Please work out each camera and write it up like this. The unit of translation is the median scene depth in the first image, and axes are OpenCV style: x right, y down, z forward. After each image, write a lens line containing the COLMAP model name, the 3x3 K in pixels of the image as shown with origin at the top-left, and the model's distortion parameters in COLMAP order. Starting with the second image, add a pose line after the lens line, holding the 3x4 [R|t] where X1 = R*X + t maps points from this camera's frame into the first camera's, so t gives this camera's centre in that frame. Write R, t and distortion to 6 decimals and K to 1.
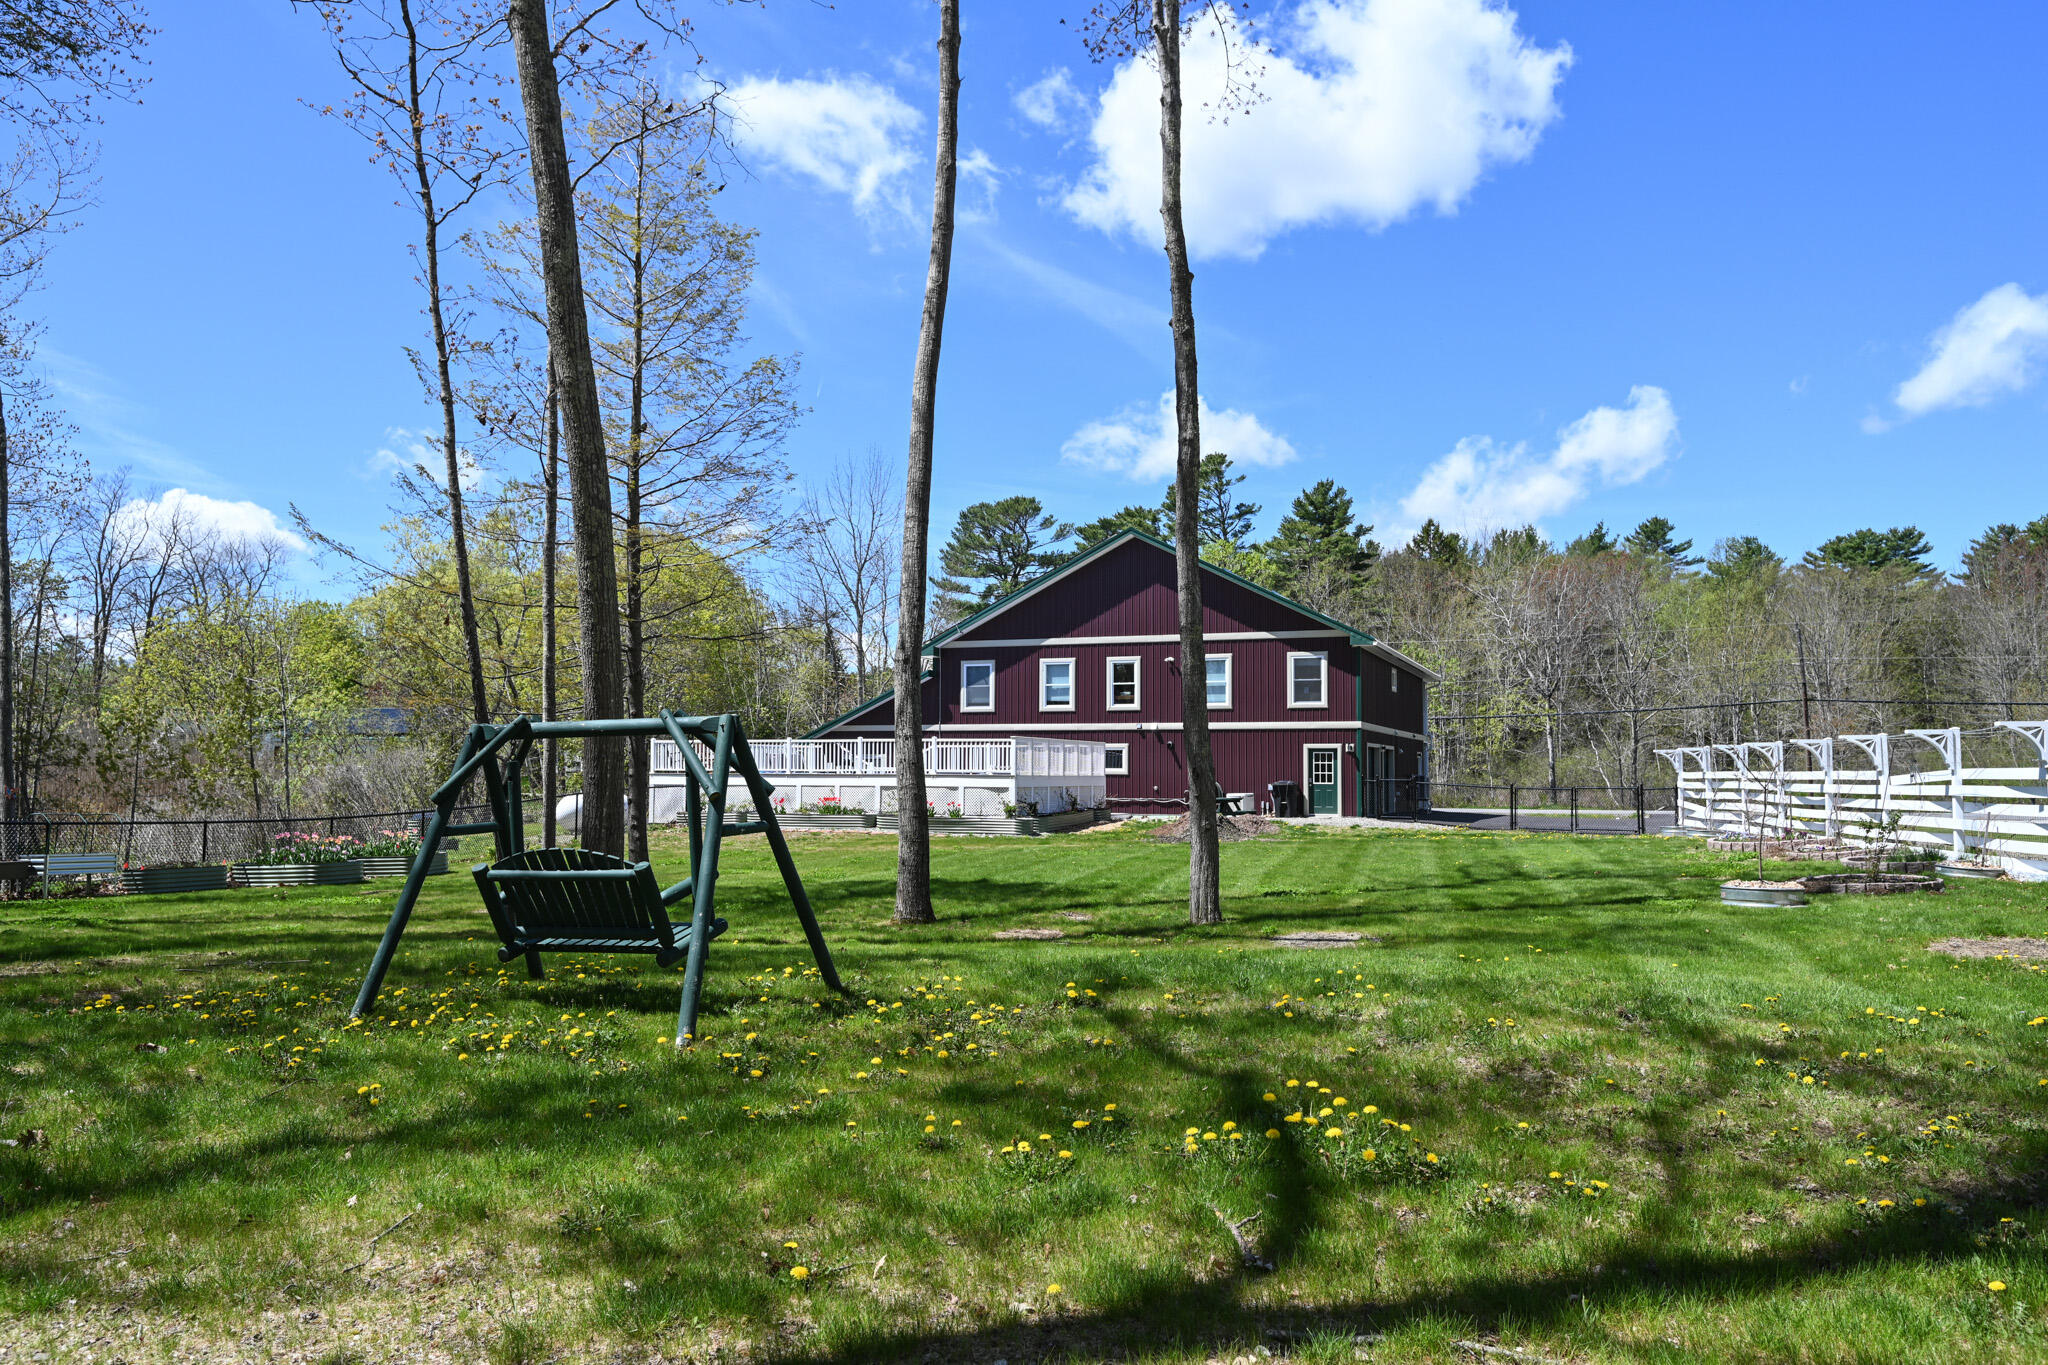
lens RADIAL K [[1426.1, 0, 1024.3], [0, 1426.1, 682.9], [0, 0, 1]] dist [0.008822, 0.001077]
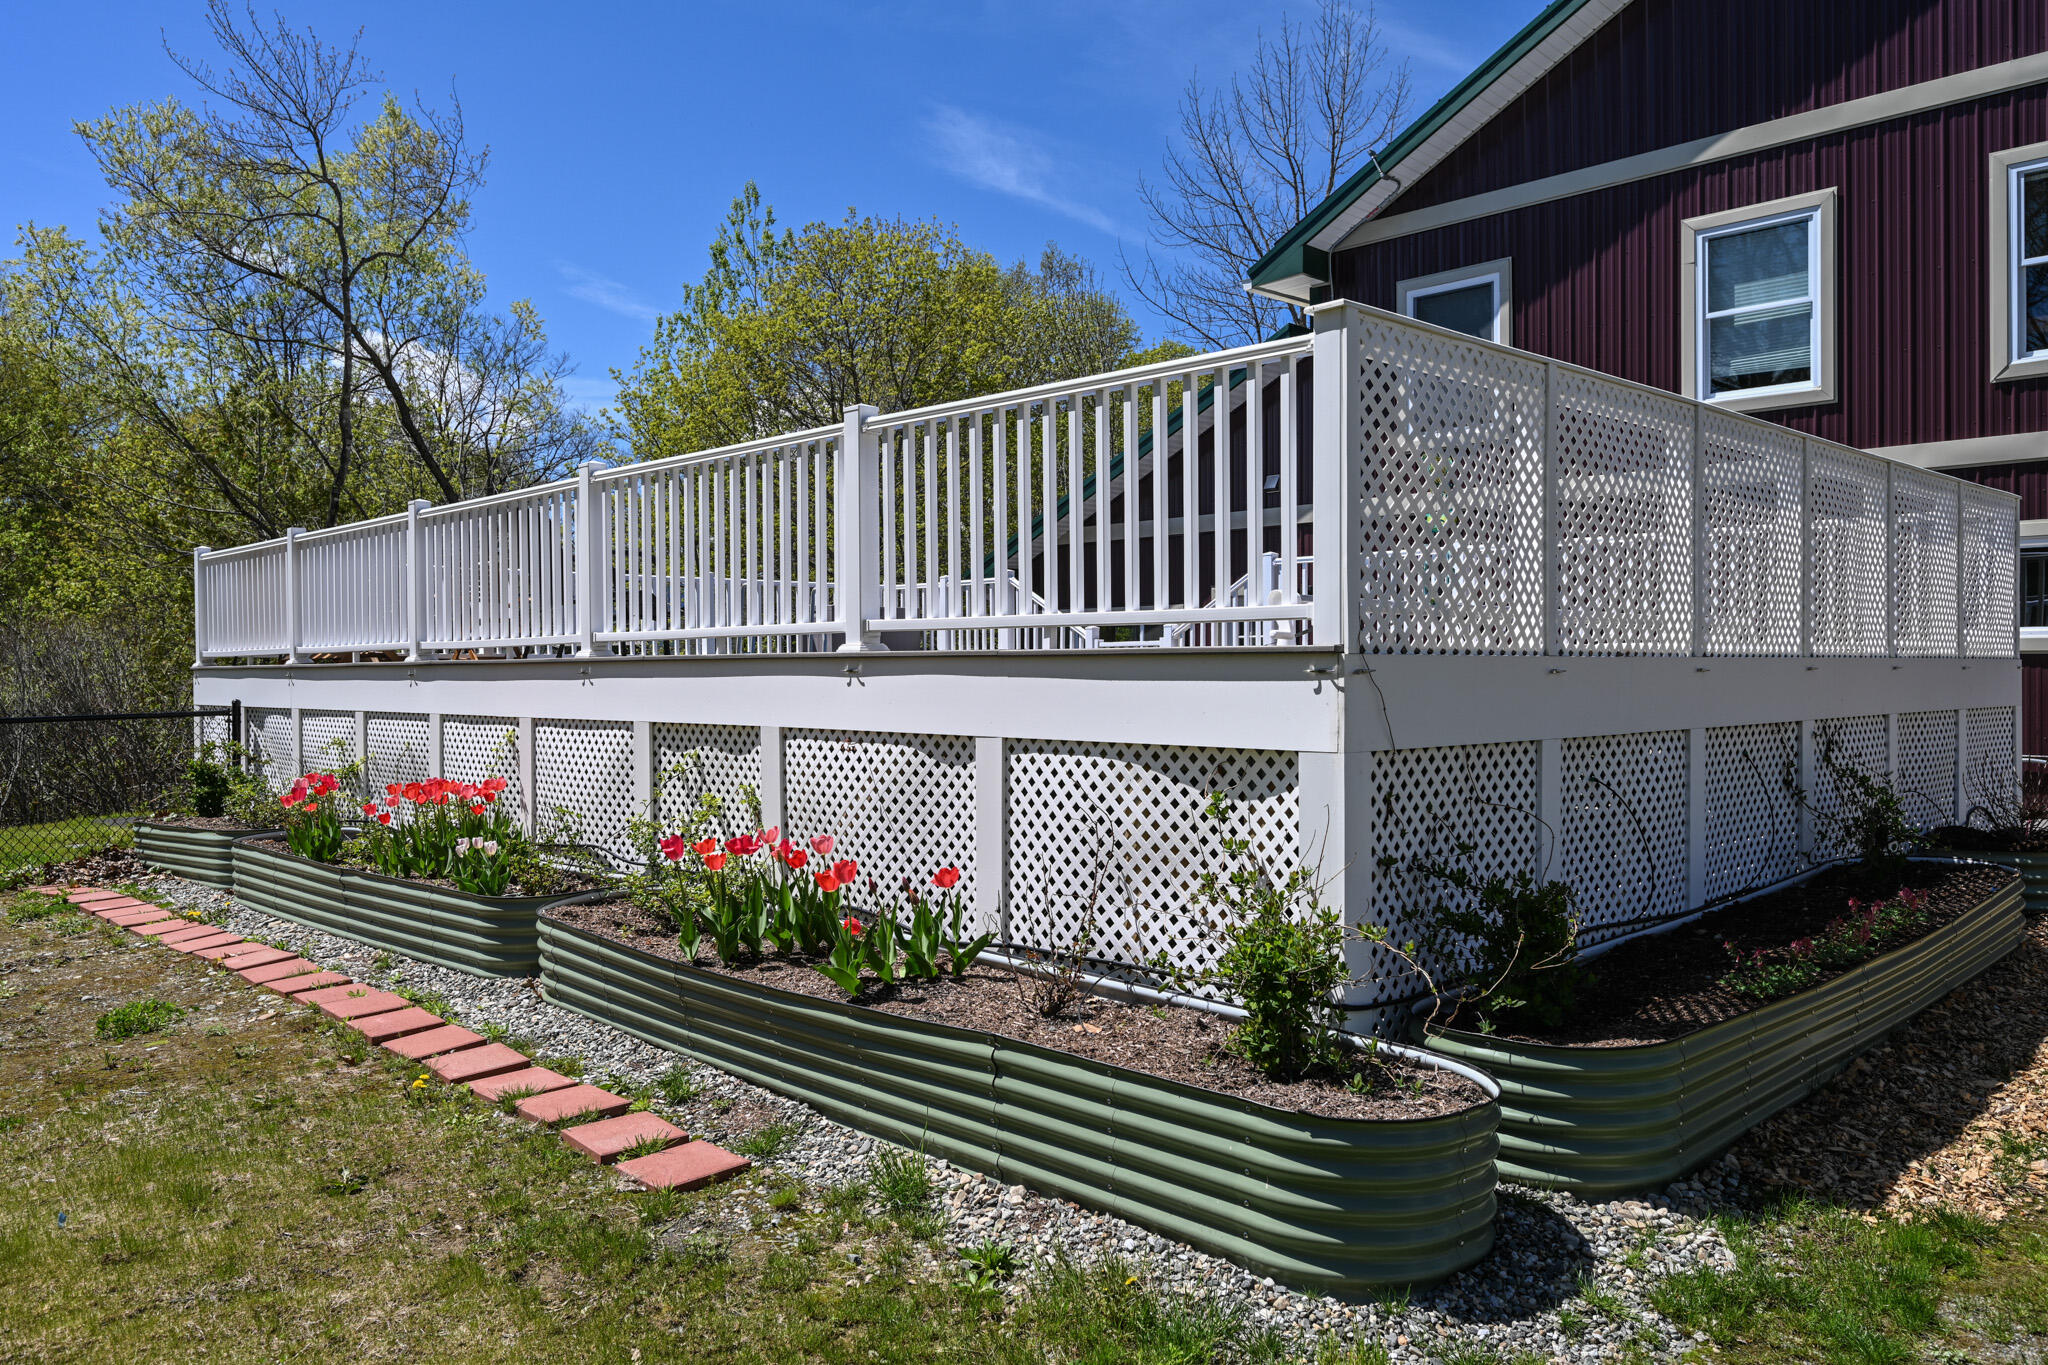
lens RADIAL K [[1498.1, 0, 1024.9], [0, 1498.1, 682.7], [0, 0, 1]] dist [-0.010080, -0.002648]
pose [[0.908931, -0.005573, -0.416909, 0.017553], [0.034331, 0.997516, 0.061514, 0.054120], [0.415531, -0.070224, 0.906864, 0.802730]]
